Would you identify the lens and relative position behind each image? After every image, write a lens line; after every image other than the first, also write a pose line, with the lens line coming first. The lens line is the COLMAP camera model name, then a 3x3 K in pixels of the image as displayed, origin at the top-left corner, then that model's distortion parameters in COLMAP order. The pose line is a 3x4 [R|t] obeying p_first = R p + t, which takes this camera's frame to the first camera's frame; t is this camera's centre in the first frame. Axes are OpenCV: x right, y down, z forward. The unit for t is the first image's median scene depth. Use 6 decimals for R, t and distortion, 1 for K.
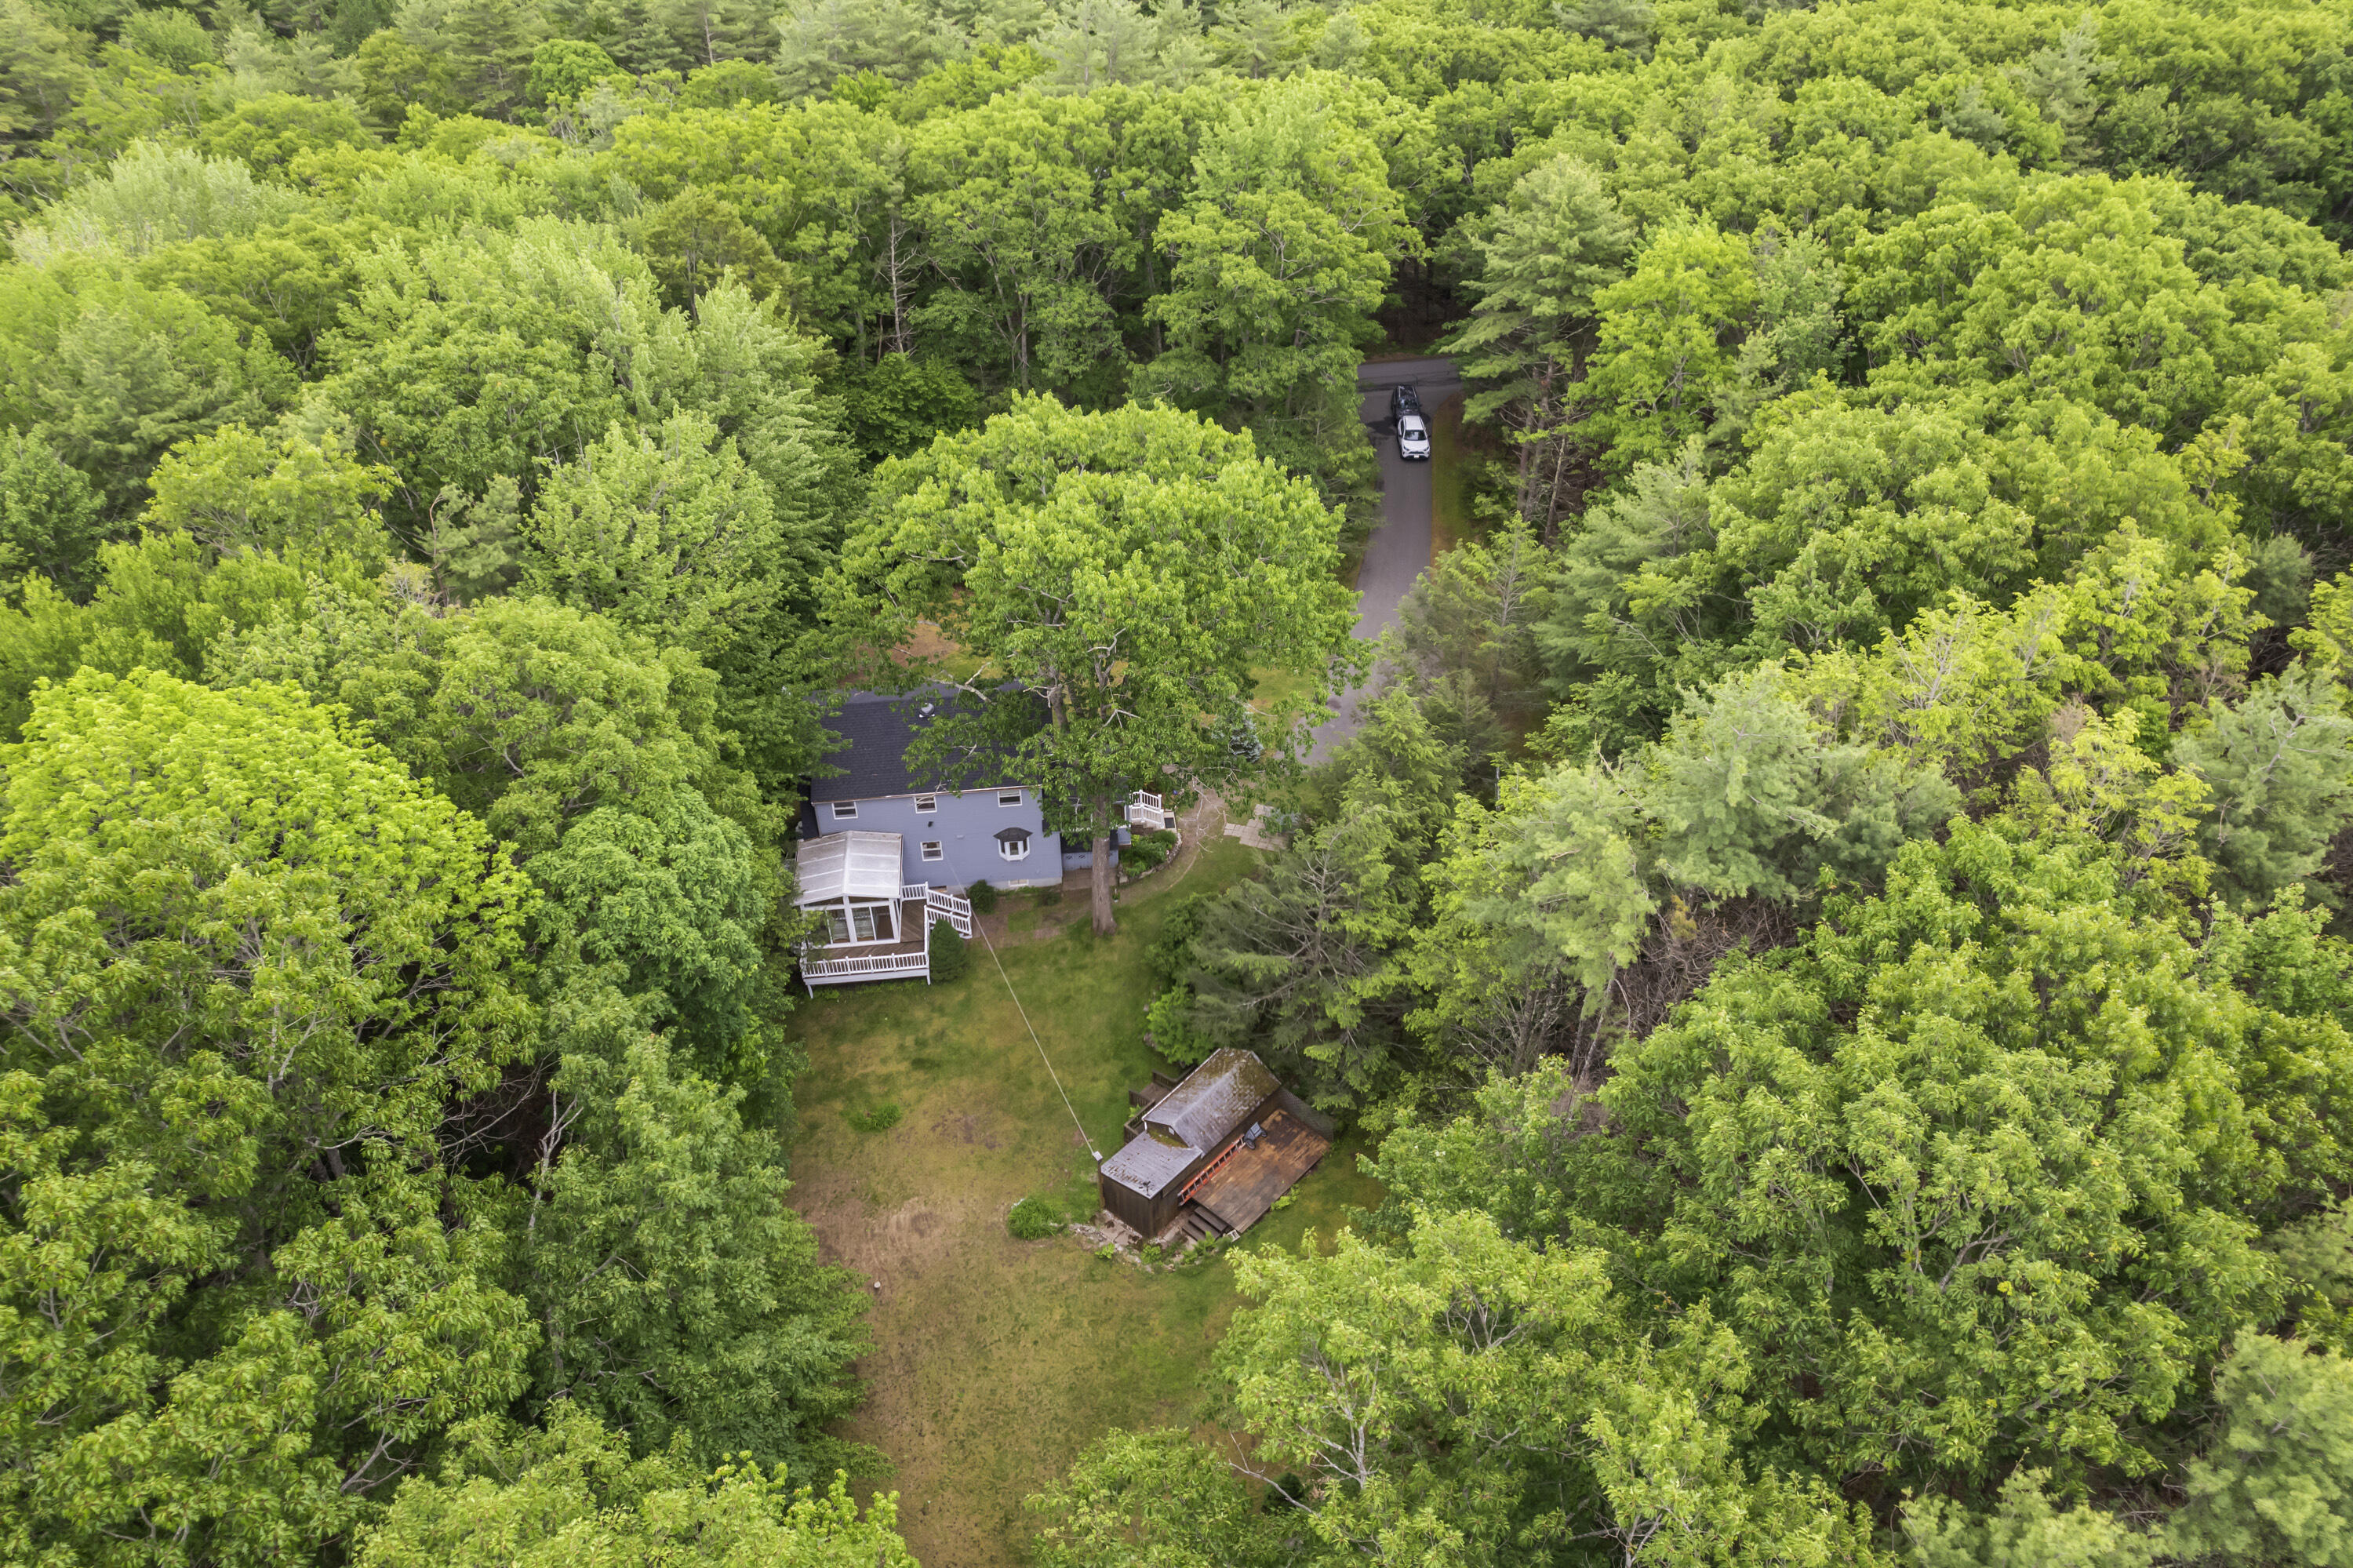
lens RADIAL K [[1516.2, 0, 1173.9], [0, 1516.2, 788.4], [0, 0, 1]] dist [-0.056686, 0.036636]
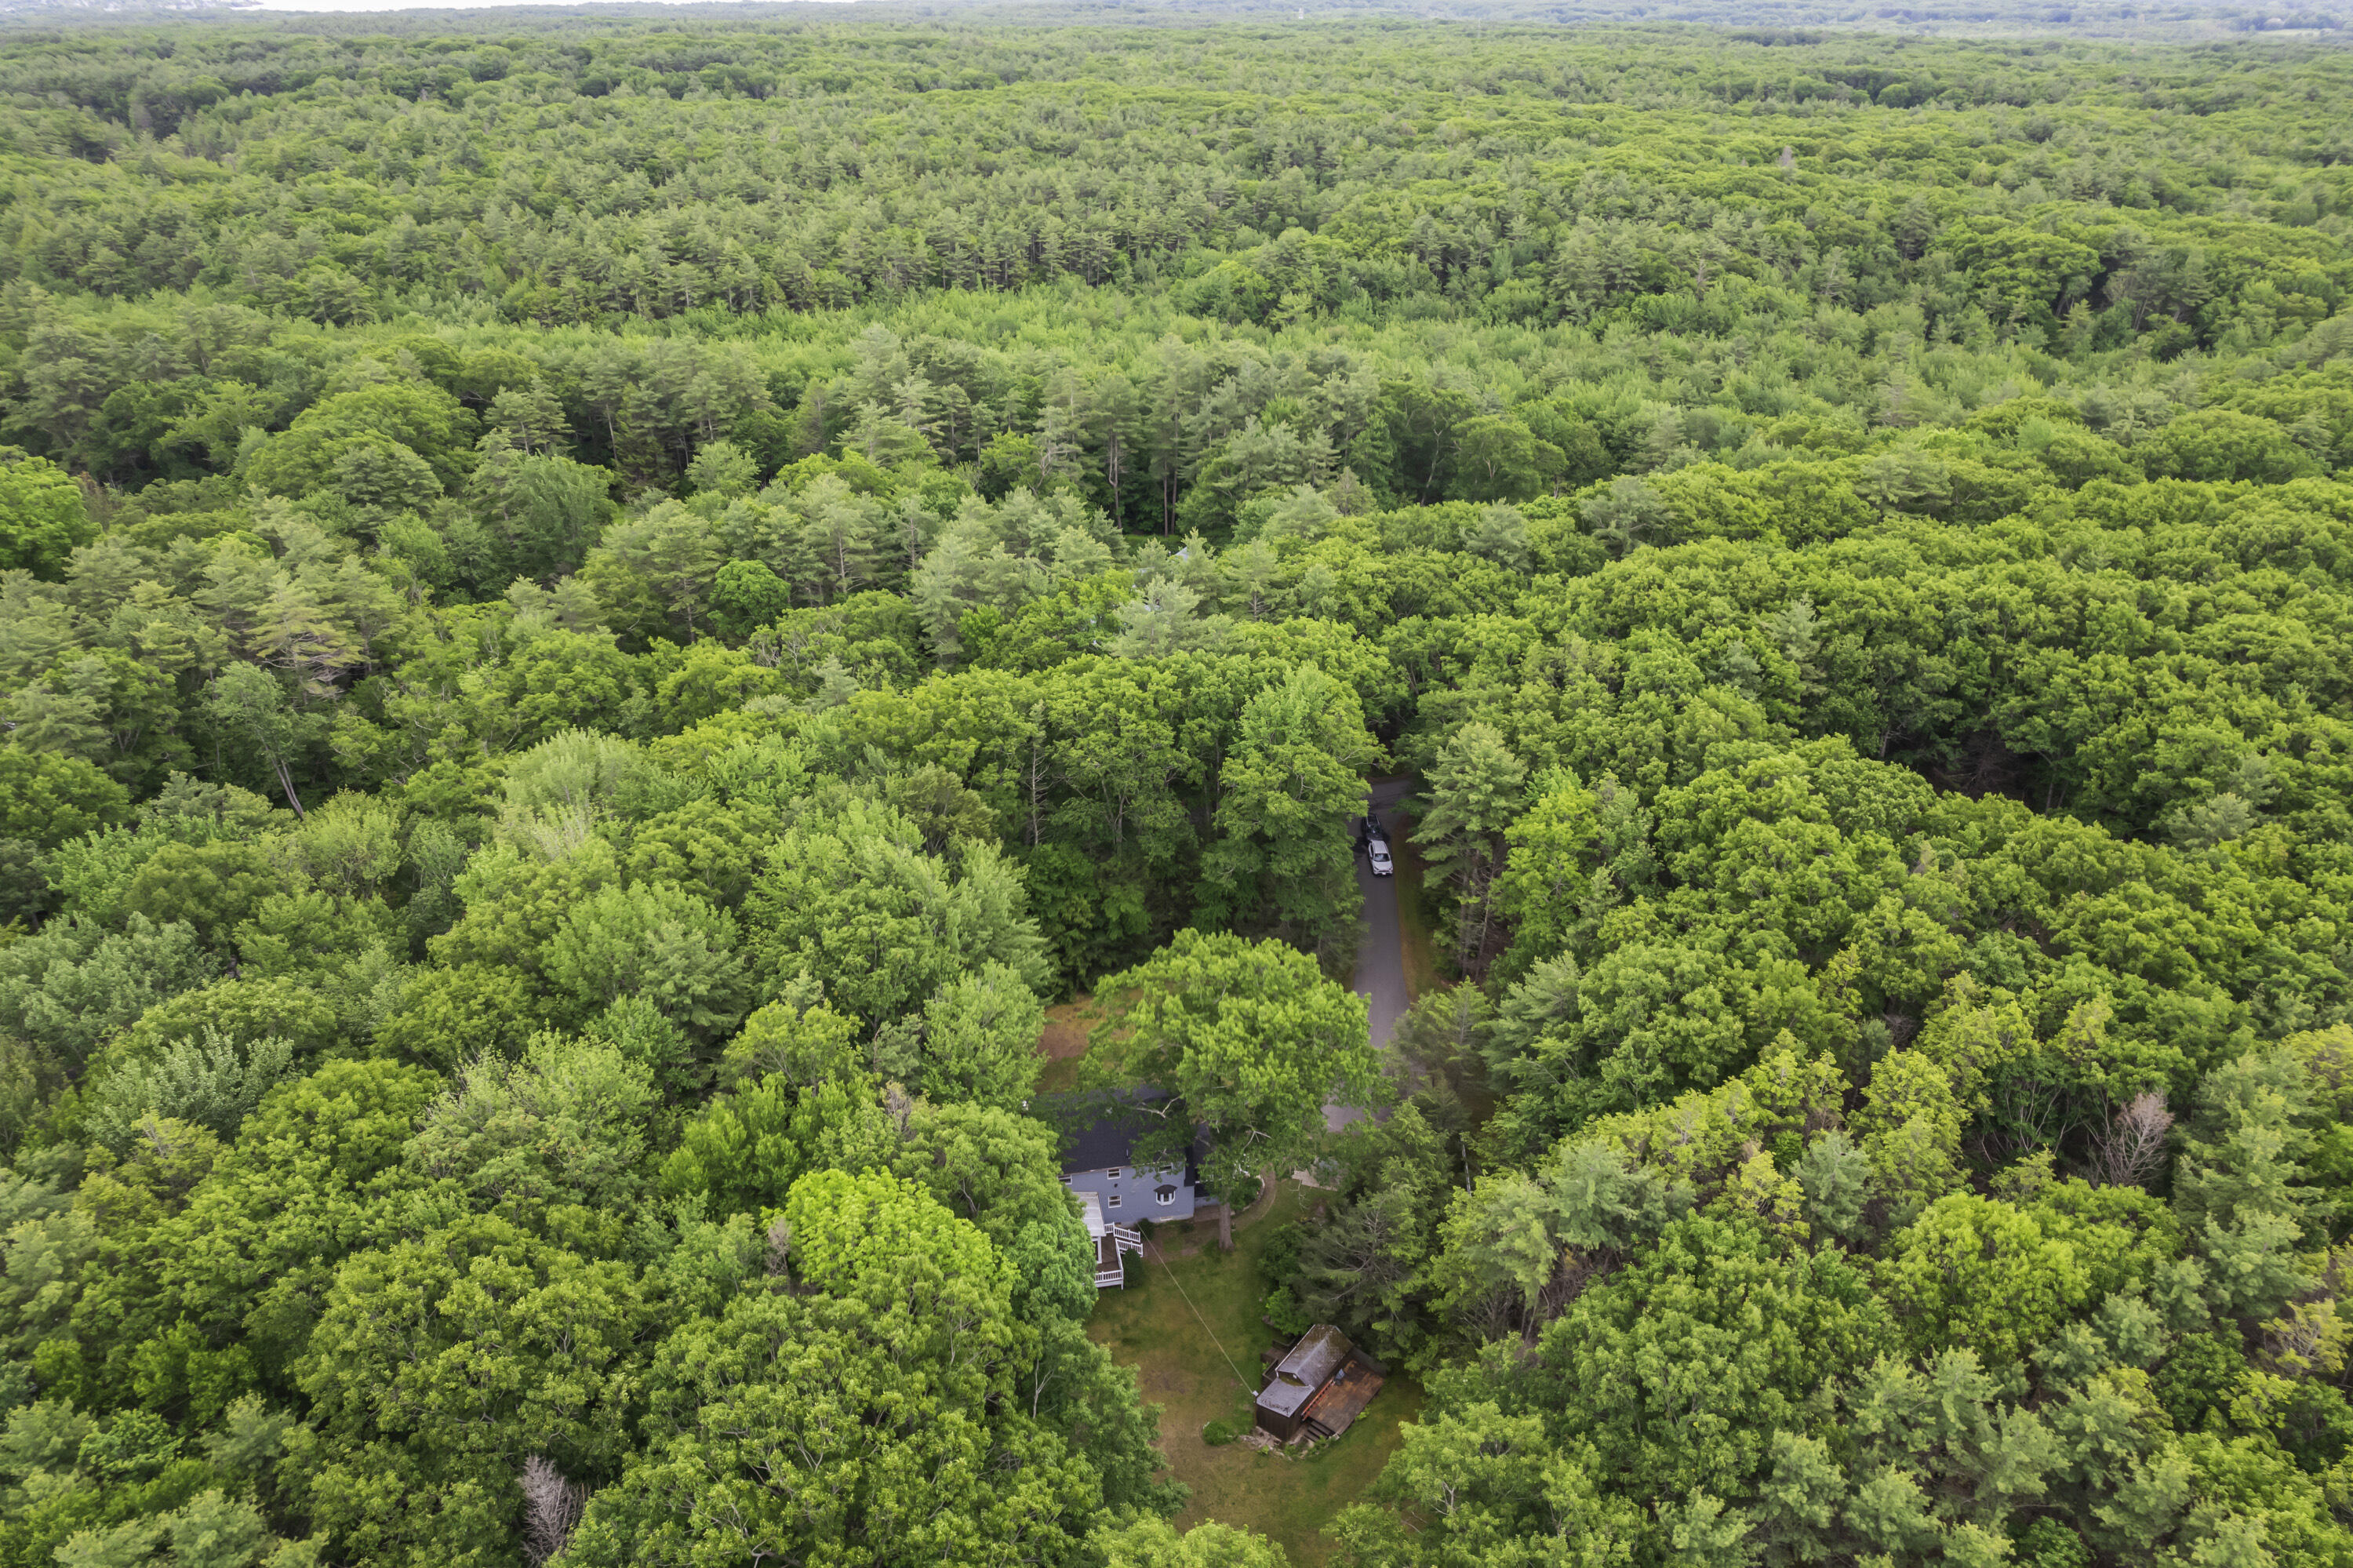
lens RADIAL K [[1516.2, 0, 1183.2], [0, 1516.2, 785.6], [0, 0, 1]] dist [-0.056686, 0.036636]
pose [[0.997883, -0.025157, 0.059964, -0.224636], [0.033841, 0.988330, -0.148518, -0.198262], [-0.055528, 0.150233, 0.987090, -0.825327]]
